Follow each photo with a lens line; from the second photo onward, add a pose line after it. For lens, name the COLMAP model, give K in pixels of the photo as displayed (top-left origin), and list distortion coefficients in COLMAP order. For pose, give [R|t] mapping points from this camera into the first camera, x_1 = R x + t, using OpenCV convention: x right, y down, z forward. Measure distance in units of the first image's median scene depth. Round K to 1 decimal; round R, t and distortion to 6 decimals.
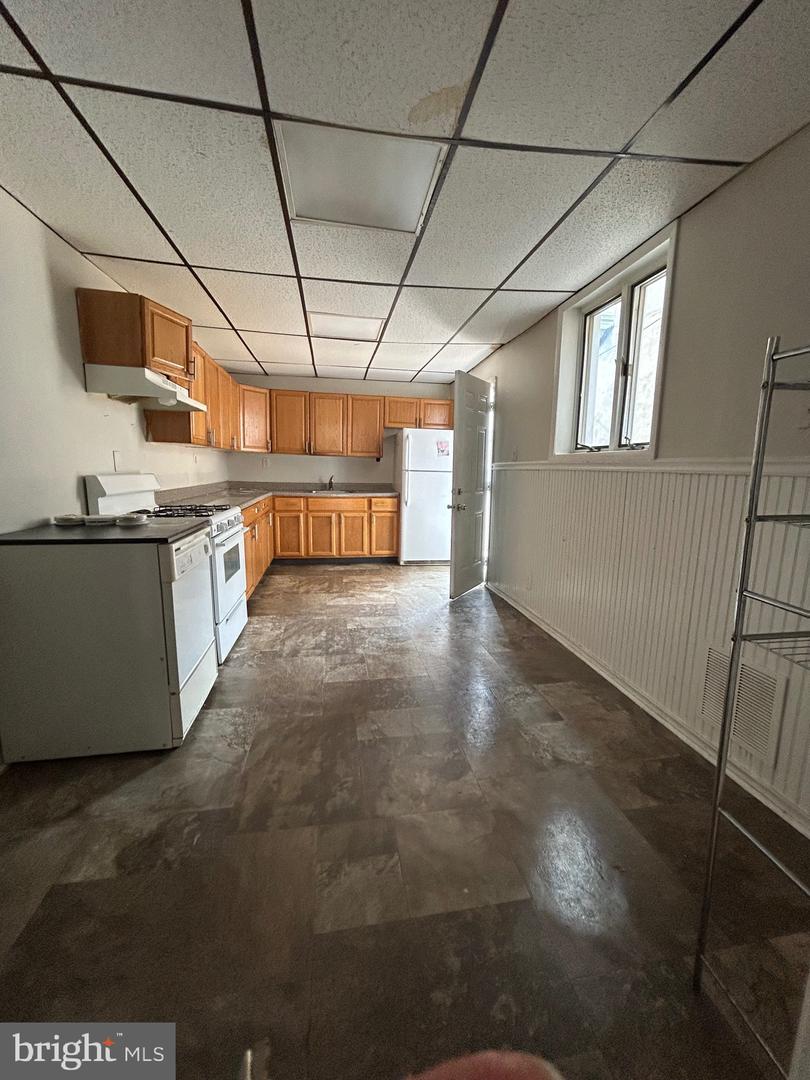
lens RADIAL K [[434.4, 0, 406.4], [0, 434.4, 533.7], [0, 0, 1]] dist [-0.000590, 0.001160]
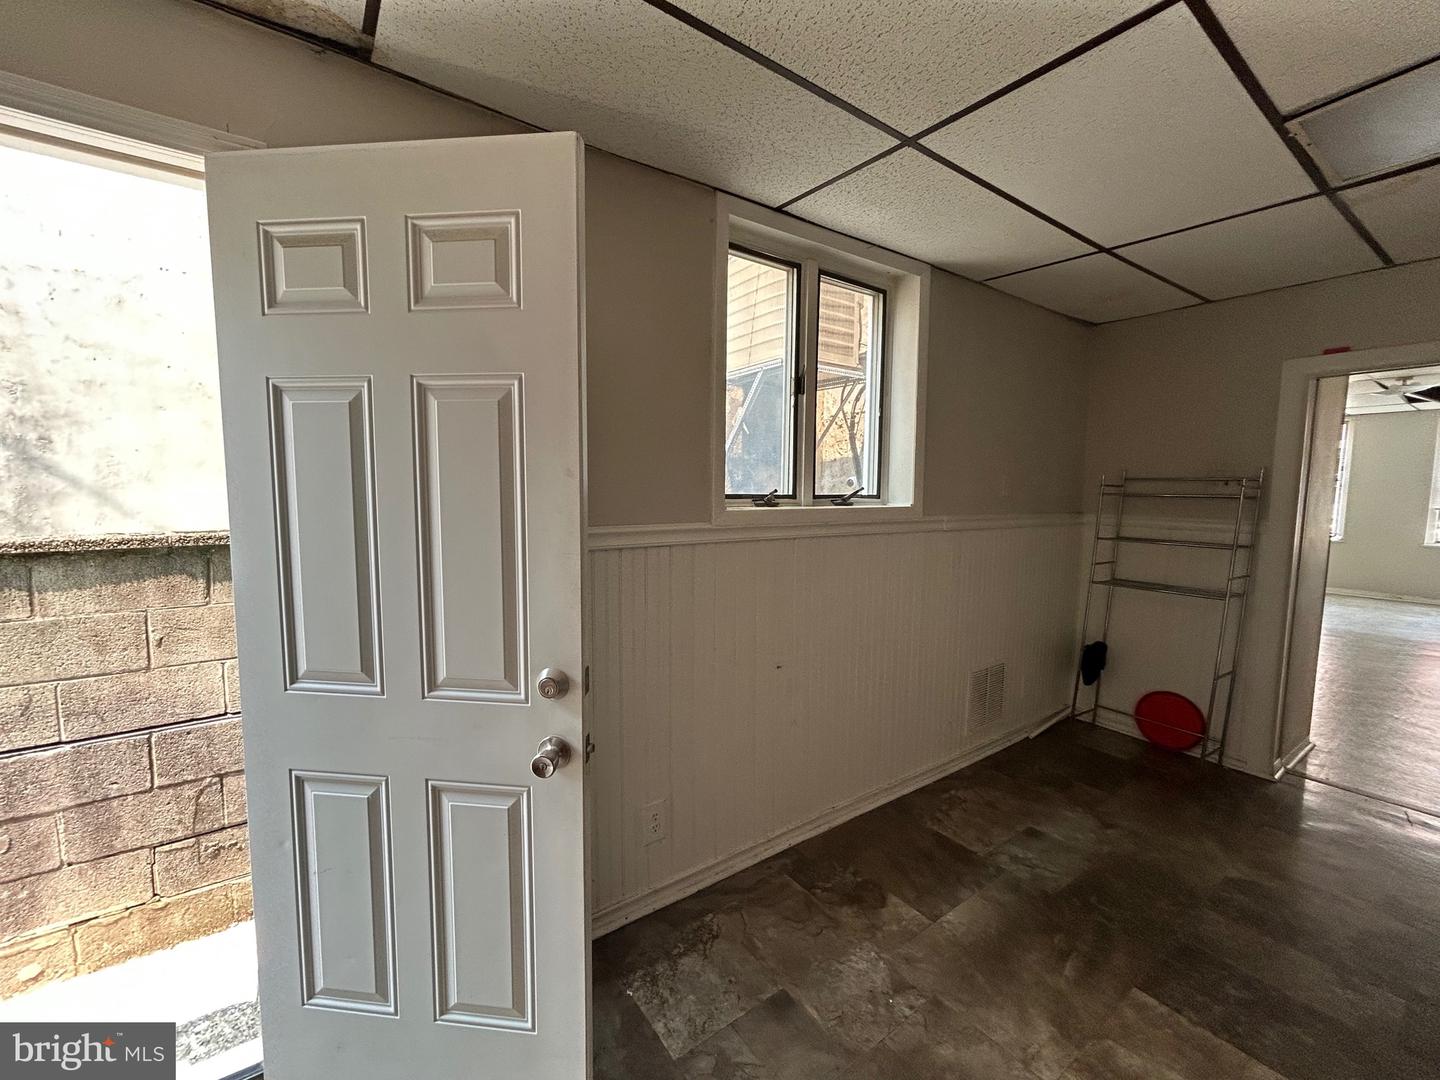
lens RADIAL K [[579.2, 0, 719.8], [0, 579.2, 546.0], [0, 0, 1]] dist [-0.000590, 0.001160]
pose [[-0.433882, -0.096238, 0.895815, -0.308016], [0.130408, 0.977100, 0.168133, -0.345244], [-0.891482, 0.189772, -0.411396, 1.750234]]
